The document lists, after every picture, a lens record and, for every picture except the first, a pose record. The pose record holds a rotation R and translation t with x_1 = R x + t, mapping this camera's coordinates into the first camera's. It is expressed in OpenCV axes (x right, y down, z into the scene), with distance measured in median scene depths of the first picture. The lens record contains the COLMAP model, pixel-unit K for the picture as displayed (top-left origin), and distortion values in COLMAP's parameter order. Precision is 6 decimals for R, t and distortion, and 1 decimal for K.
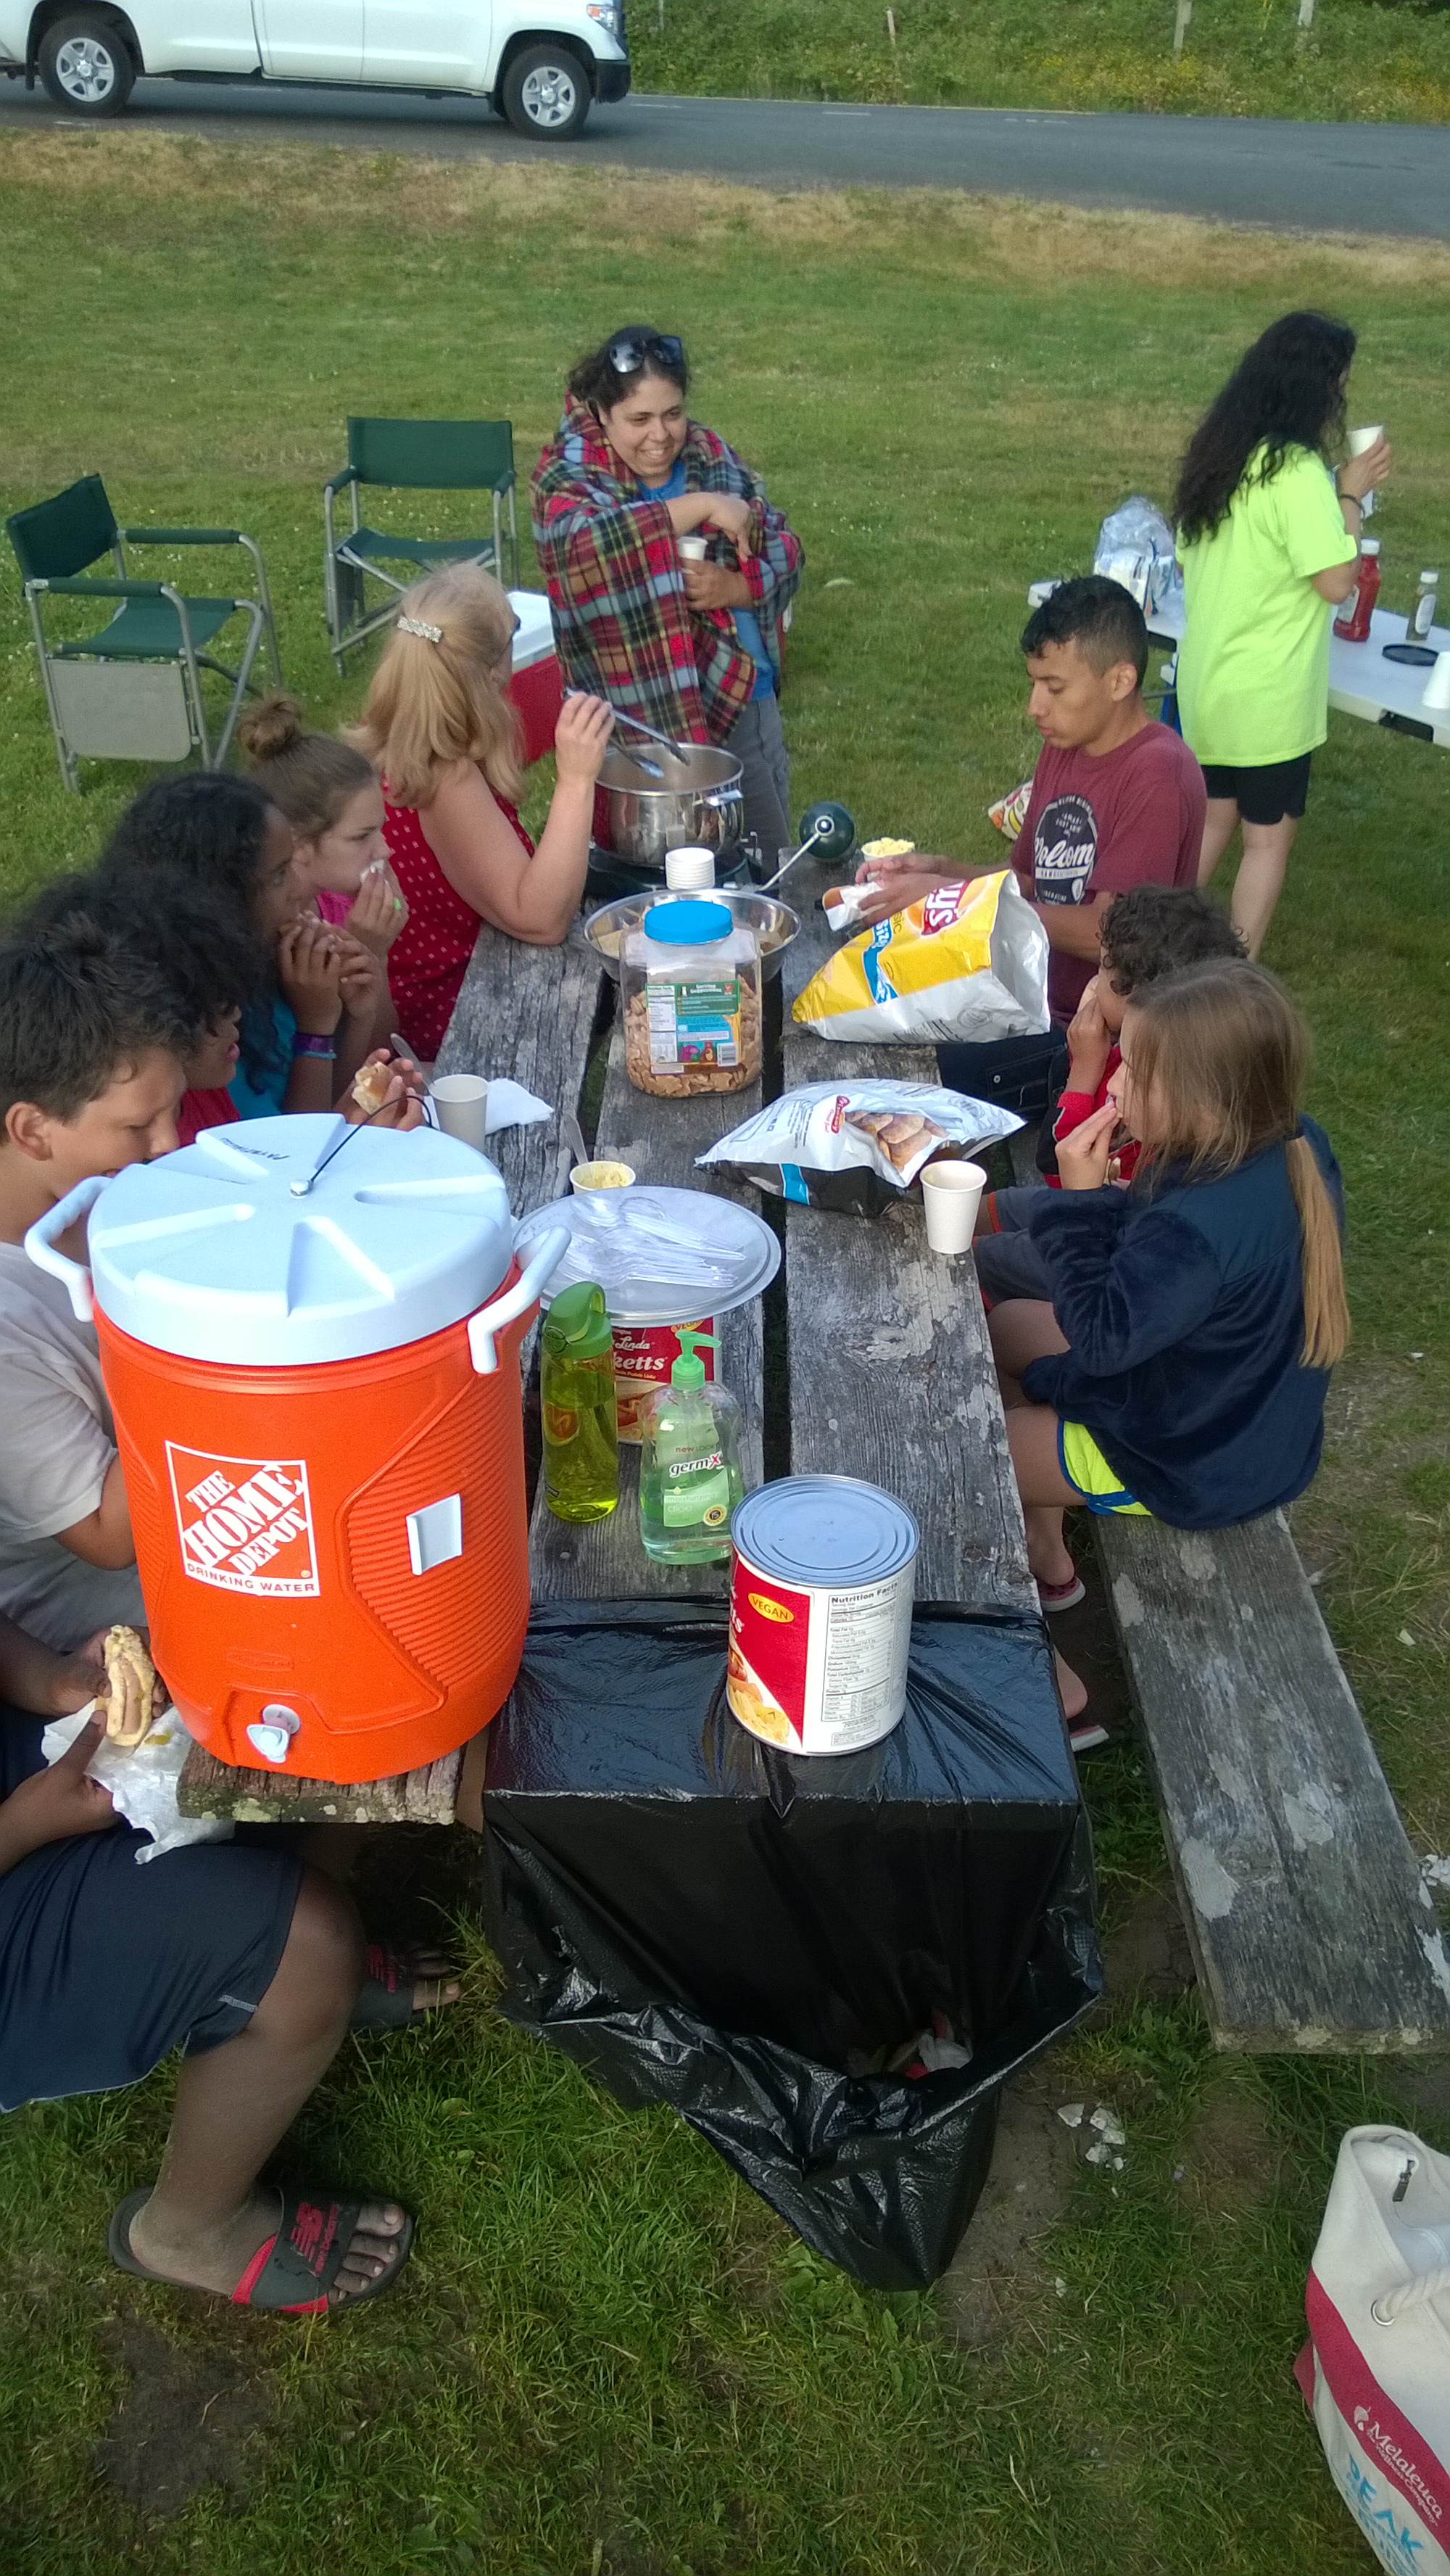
lens RADIAL K [[1968.1, 0, 730.6], [0, 1968.1, 1261.4], [0, 0, 1]] dist [0.031056, -0.138157]
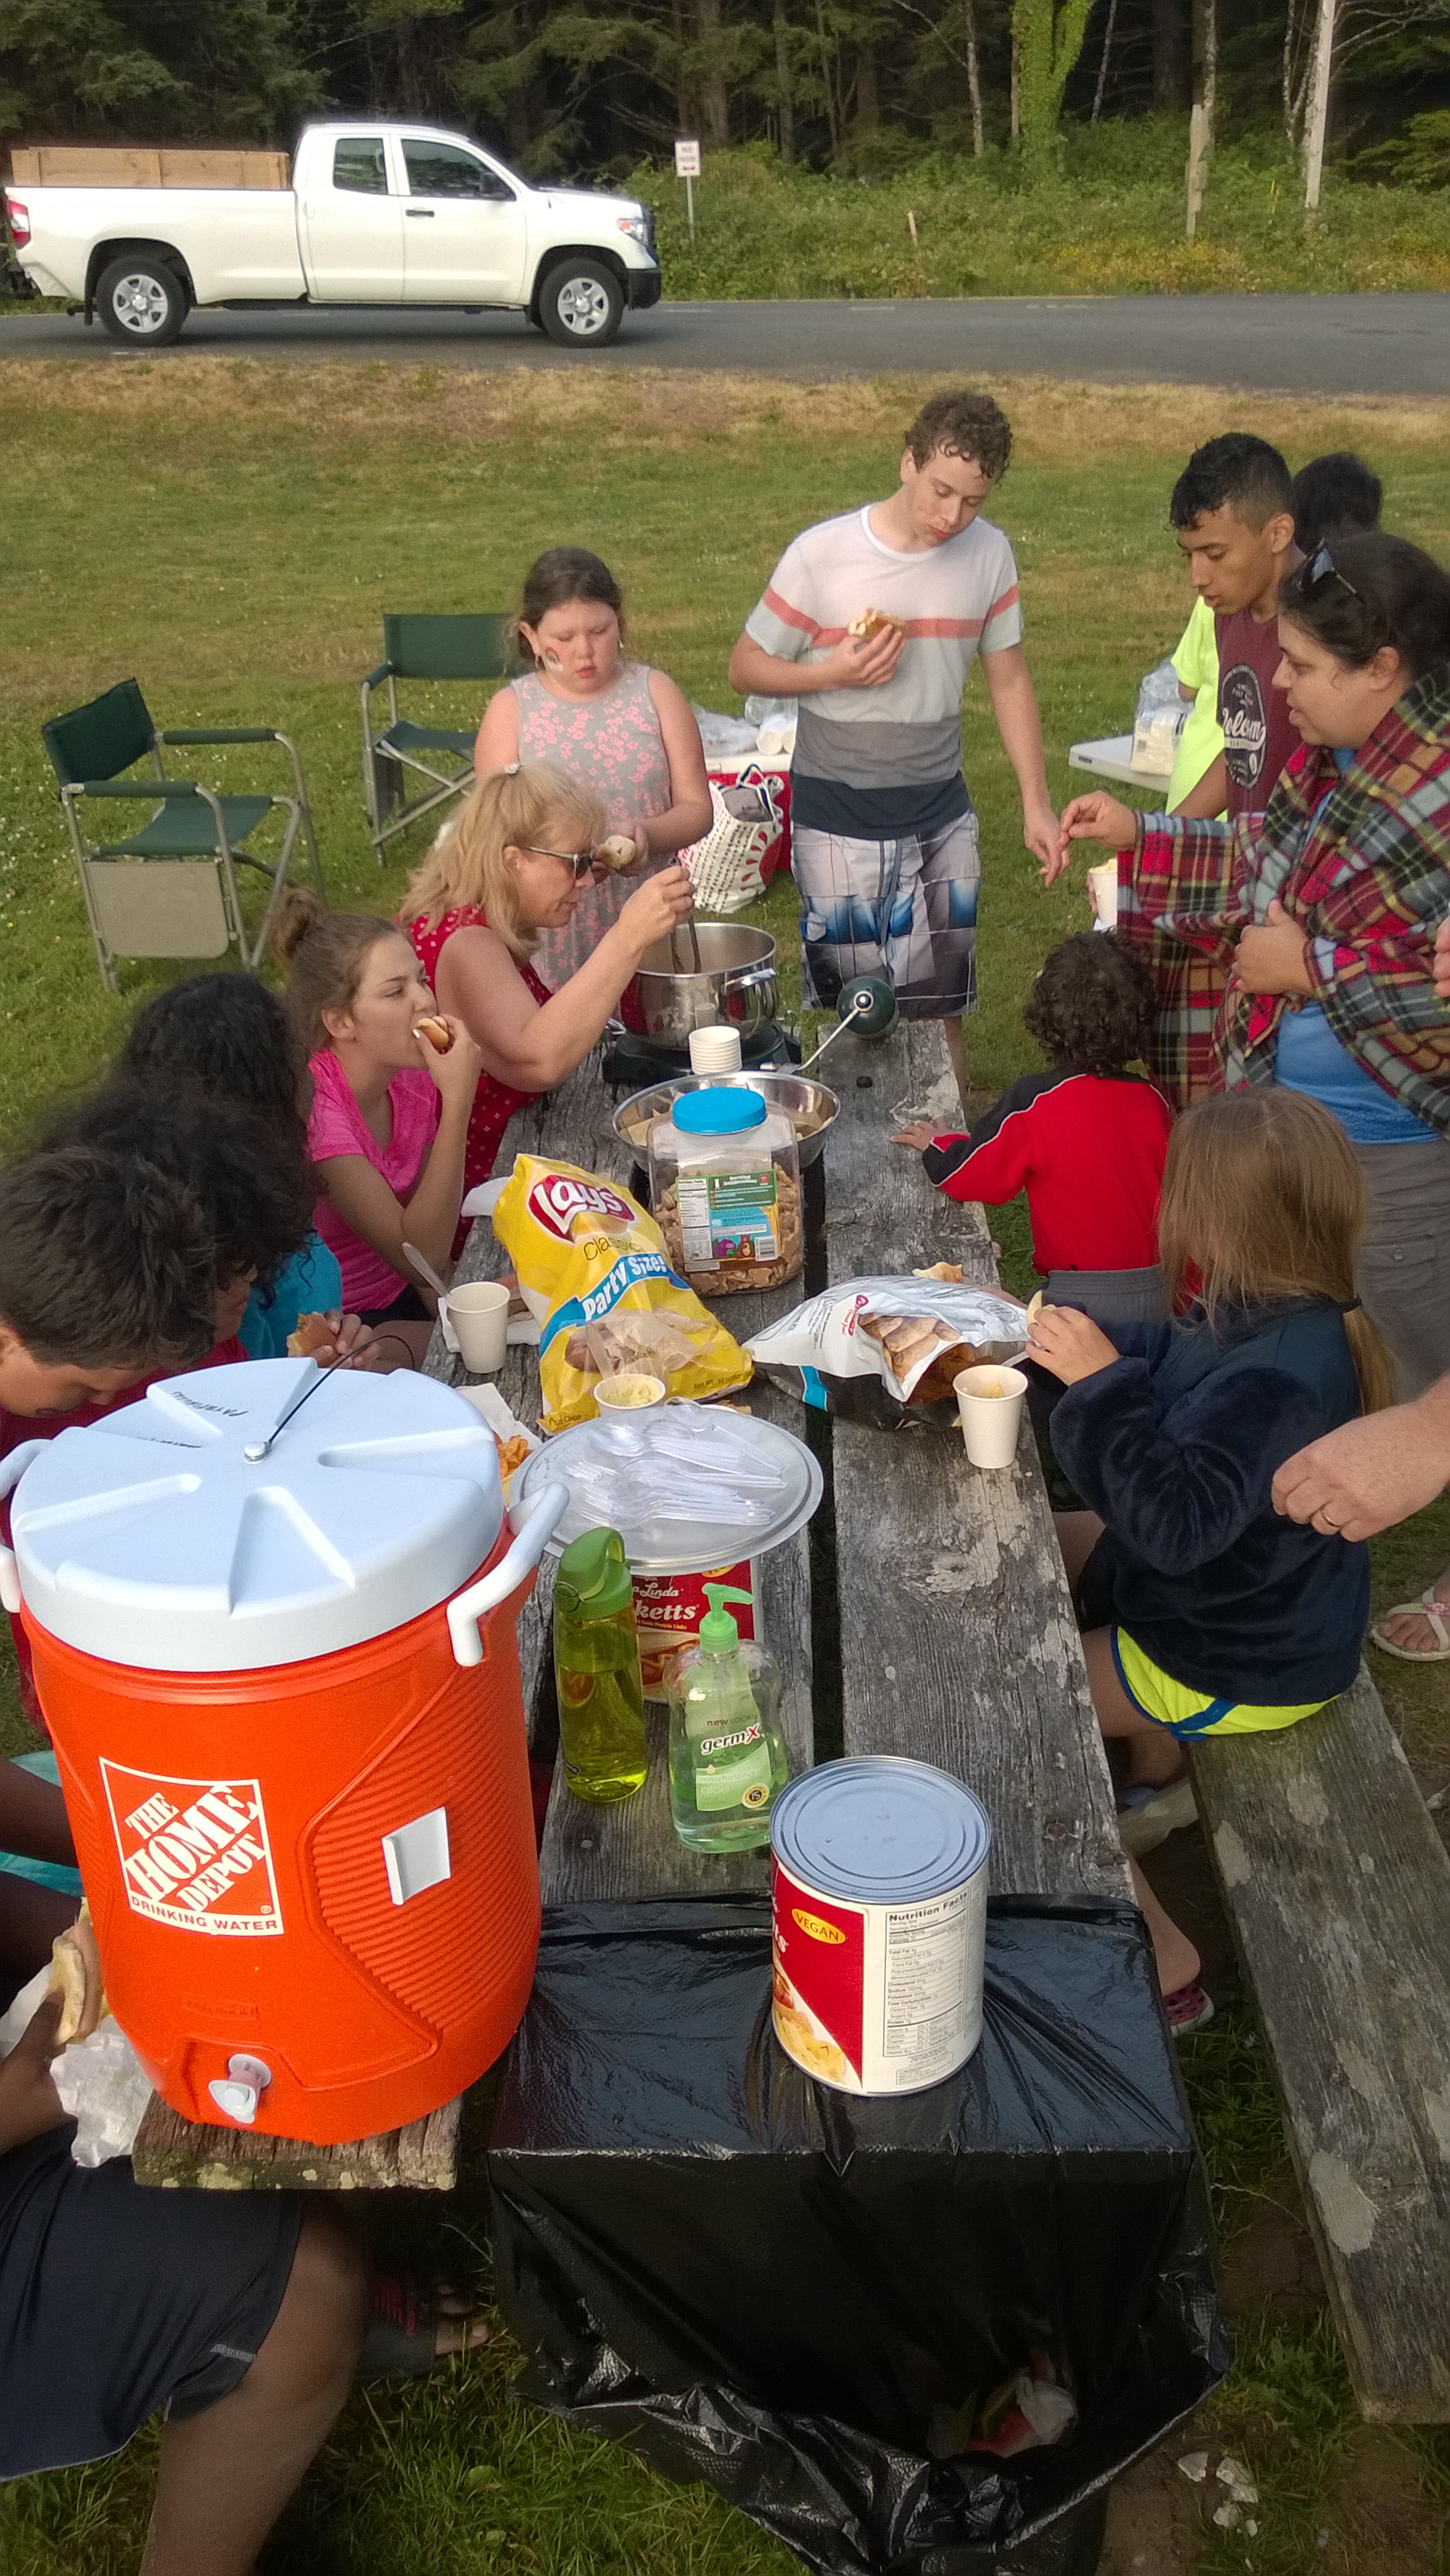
lens RADIAL K [[1955.4, 0, 725.0], [0, 1955.4, 1288.0], [0, 0, 1]] dist [-0.007415, -0.035796]
pose [[0.998776, -0.034029, -0.035910, 0.014325], [0.031487, 0.997112, -0.069109, -0.029648], [0.038158, 0.067894, 0.996963, 0.101391]]
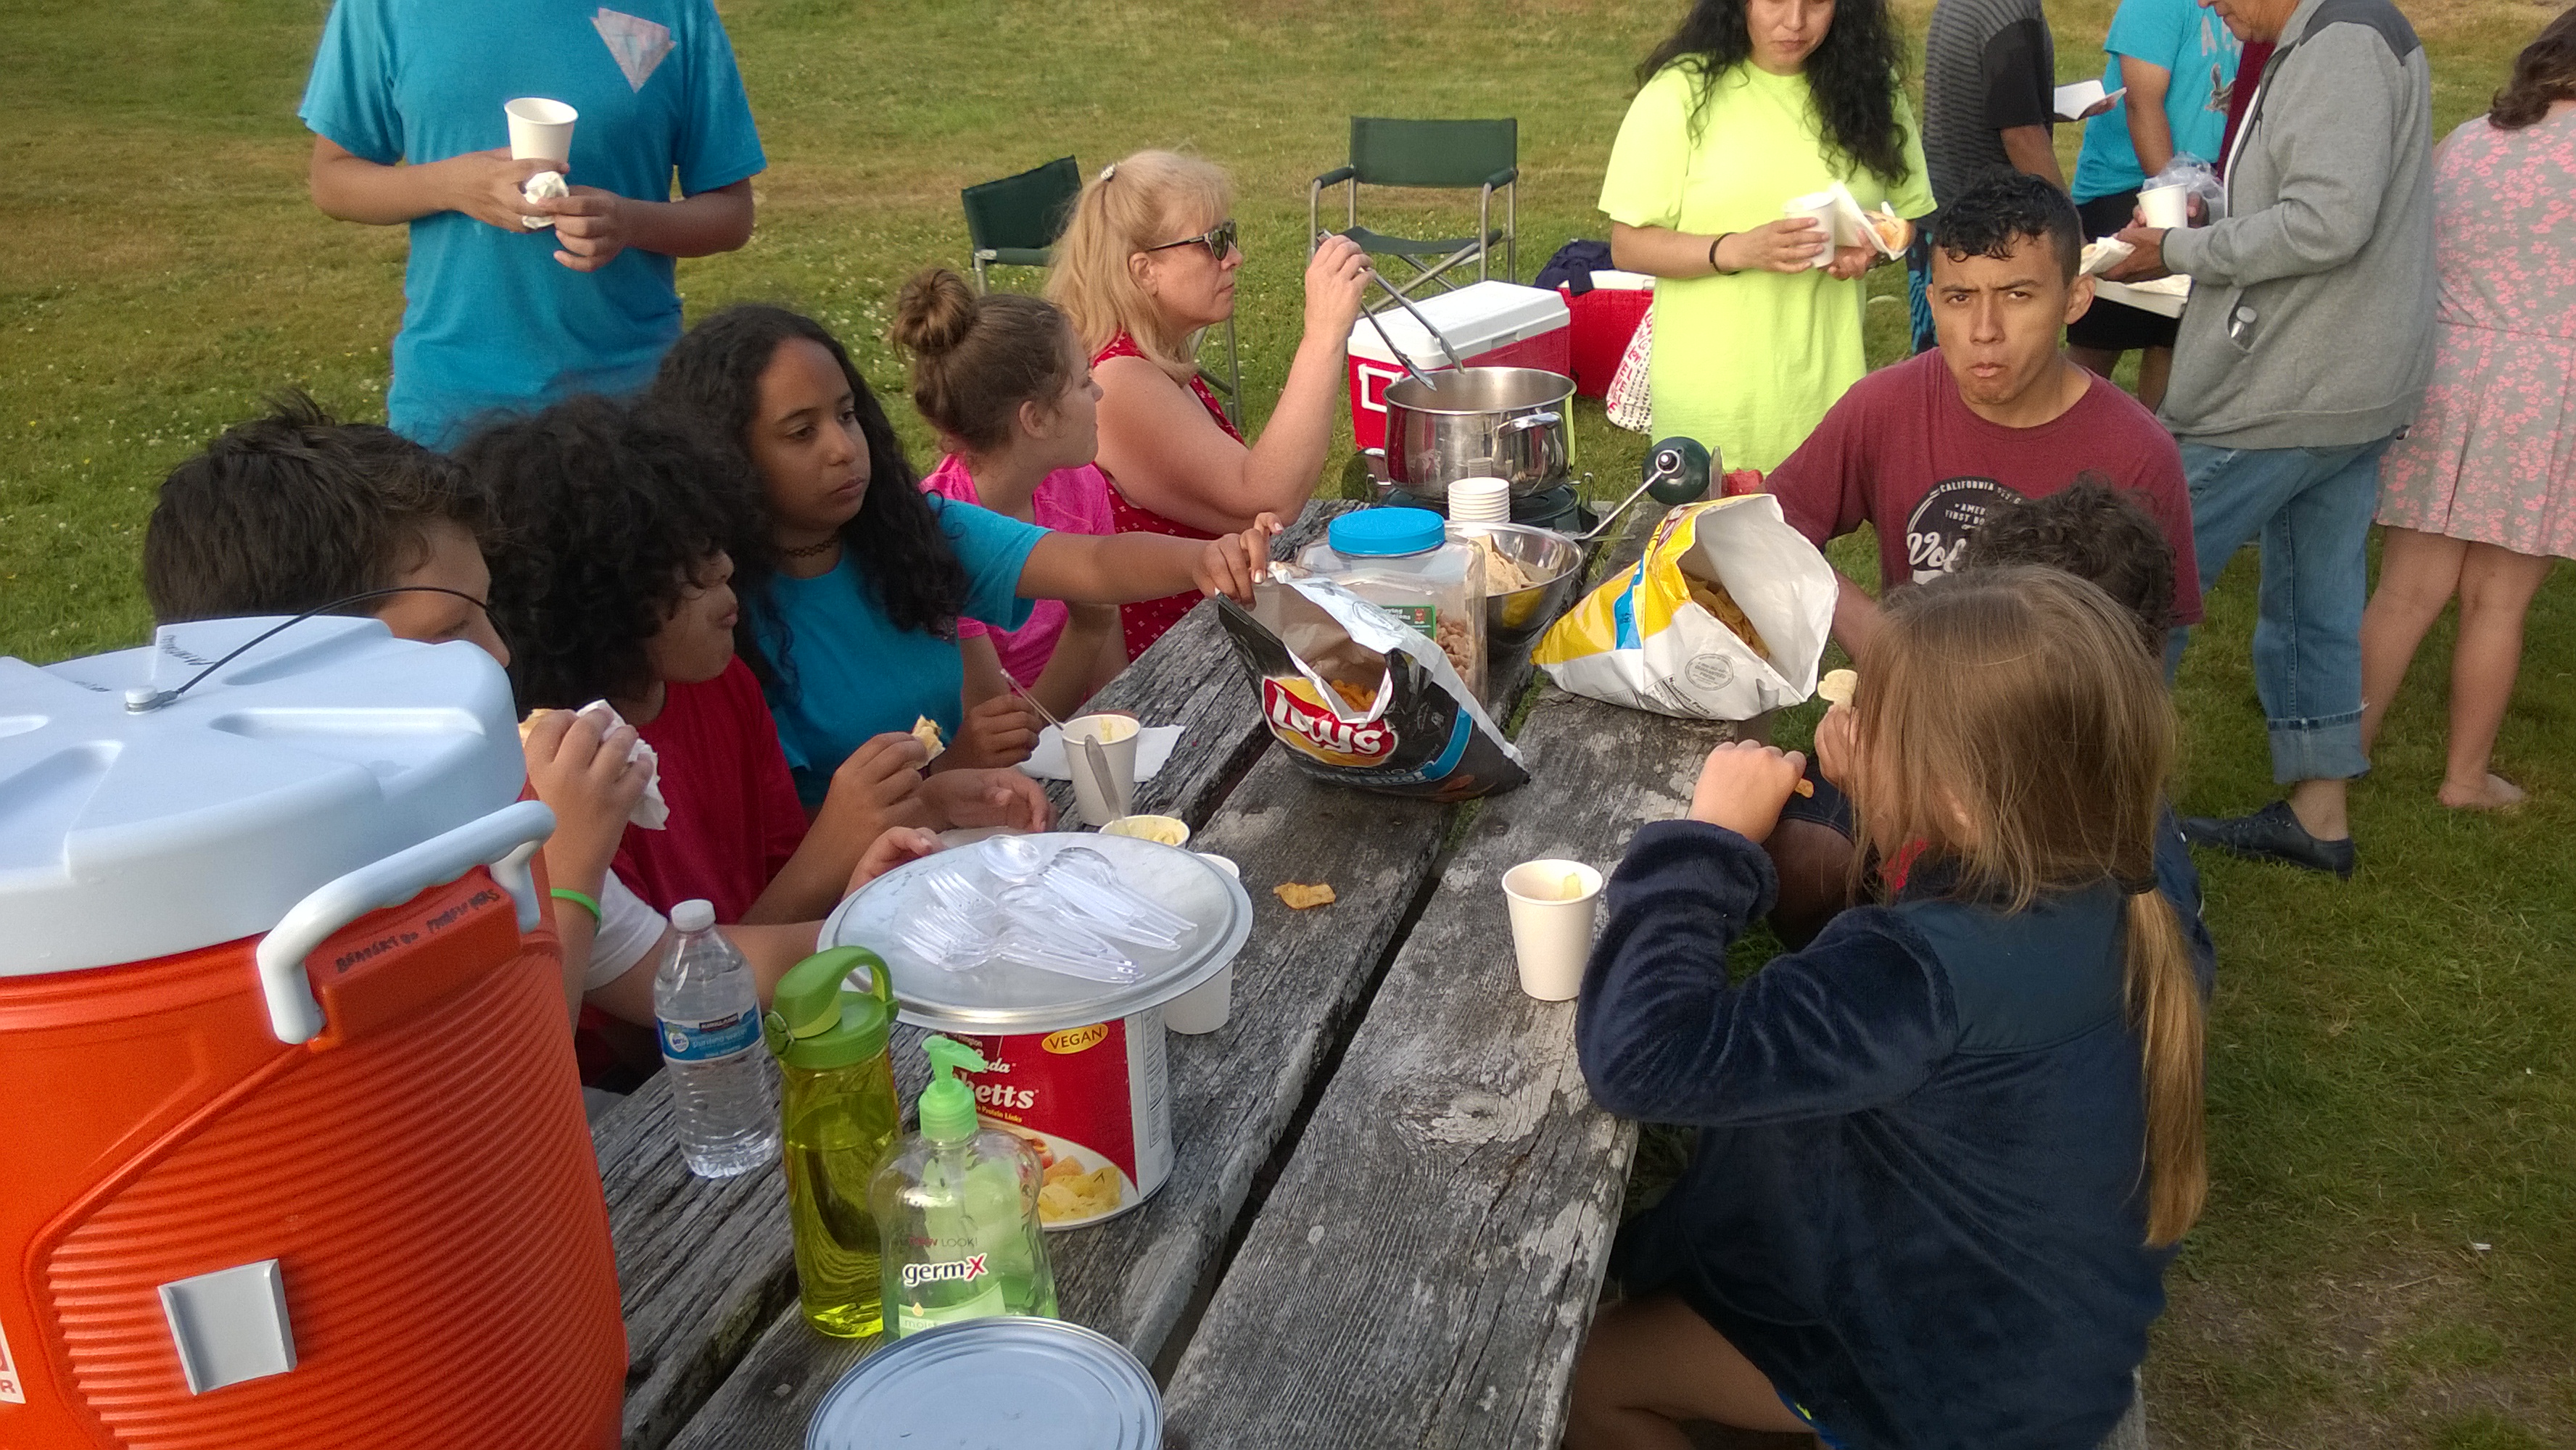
lens RADIAL K [[1963.9, 0, 1288.0], [0, 1963.9, 725.0], [0, 0, 1]] dist [-0.026800, -0.009850]
pose [[0.959894, 0.069566, -0.271594, 0.190179], [-0.109373, 0.984888, -0.134288, 0.007917], [0.258148, 0.158608, 0.952997, 0.359576]]
